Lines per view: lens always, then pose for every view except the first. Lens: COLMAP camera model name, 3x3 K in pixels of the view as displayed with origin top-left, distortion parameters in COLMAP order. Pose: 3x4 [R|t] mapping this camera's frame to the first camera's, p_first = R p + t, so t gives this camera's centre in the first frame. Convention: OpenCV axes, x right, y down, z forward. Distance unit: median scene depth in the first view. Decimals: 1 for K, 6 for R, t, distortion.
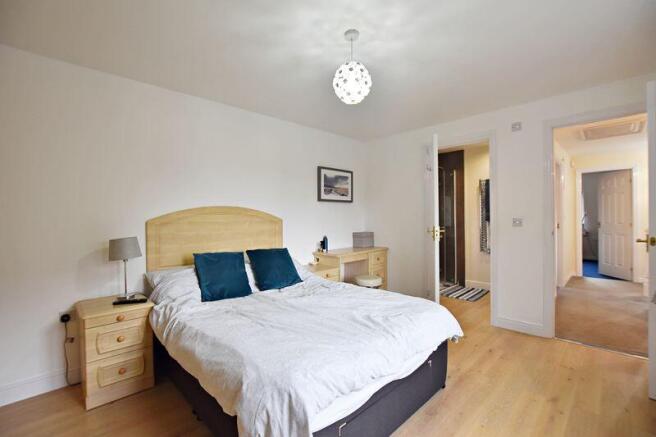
lens RADIAL K [[292.6, 0, 327.6], [0, 292.6, 220.7], [0, 0, 1]] dist [-0.019736, -0.000175]
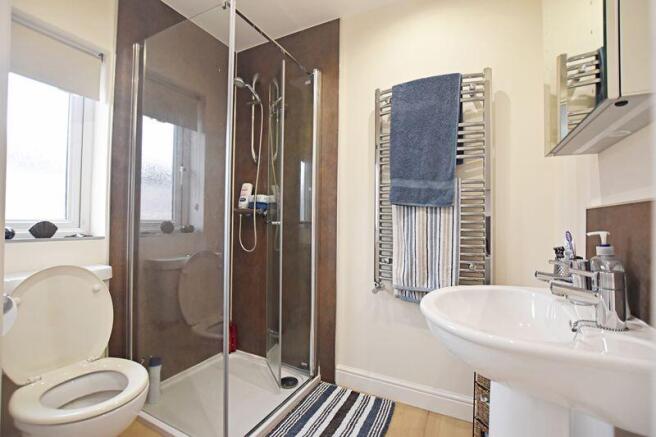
lens RADIAL K [[292.6, 0, 326.5], [0, 292.6, 217.8], [0, 0, 1]] dist [-0.019736, -0.000175]
pose [[0.942858, 0.027847, 0.332029, 0.333575], [-0.023032, 0.999565, -0.018429, 0.023498], [-0.332397, 0.009729, 0.943089, 0.651949]]
